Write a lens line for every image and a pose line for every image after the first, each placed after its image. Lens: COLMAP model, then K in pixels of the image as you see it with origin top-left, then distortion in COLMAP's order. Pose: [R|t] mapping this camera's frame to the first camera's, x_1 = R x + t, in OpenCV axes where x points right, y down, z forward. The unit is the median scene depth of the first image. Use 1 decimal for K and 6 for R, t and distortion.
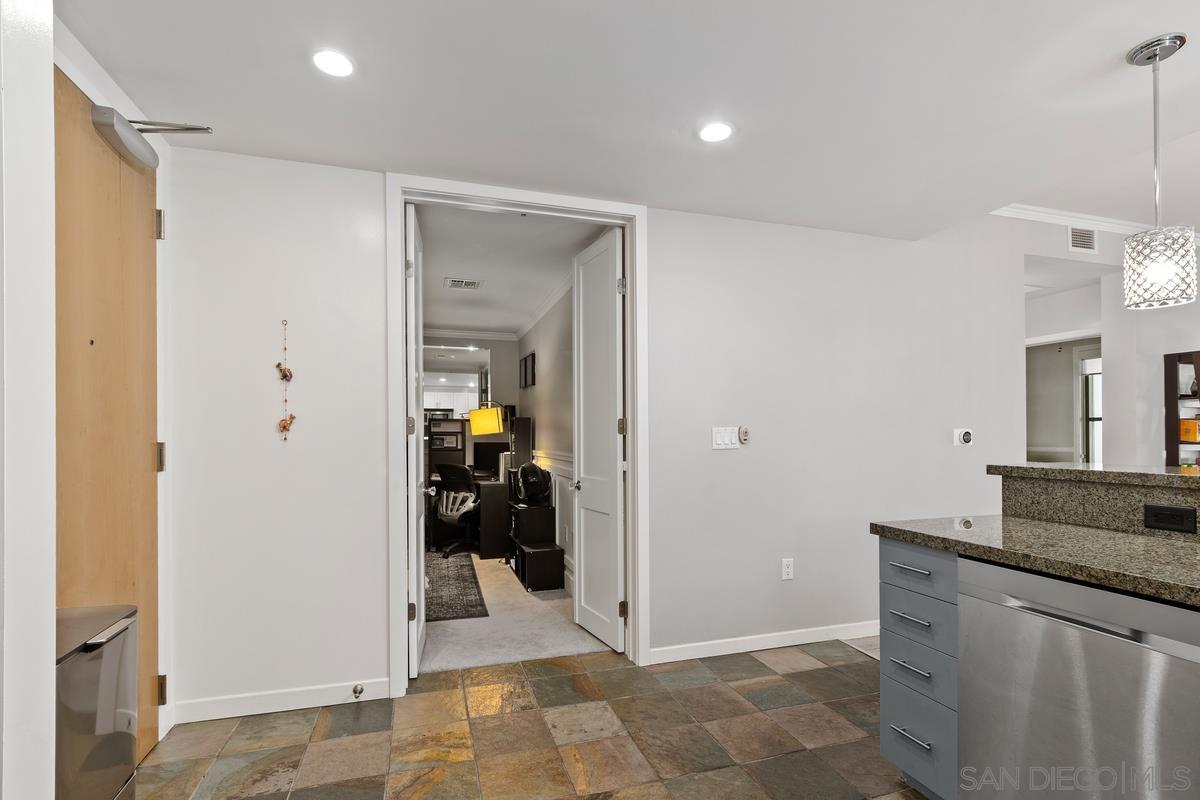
lens RADIAL K [[561.1, 0, 602.2], [0, 561.1, 434.2], [0, 0, 1]] dist [-0.000408, 0.000022]
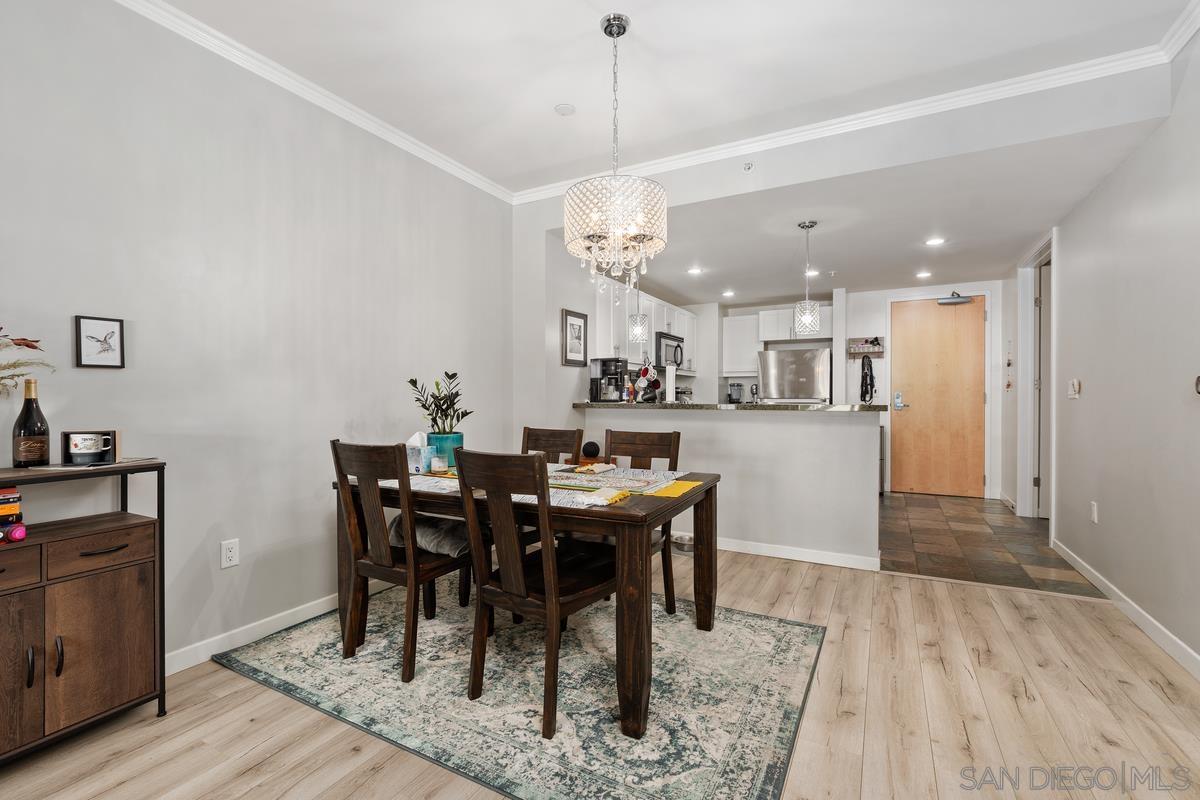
lens RADIAL K [[535.4, 0, 586.7], [0, 535.4, 402.1], [0, 0, 1]] dist [-0.003613, -0.000530]
pose [[-0.726002, 0.009740, -0.687623, 2.054887], [0.005948, 0.999951, 0.007884, 0.023377], [0.687667, 0.001634, -0.726025, 1.280563]]
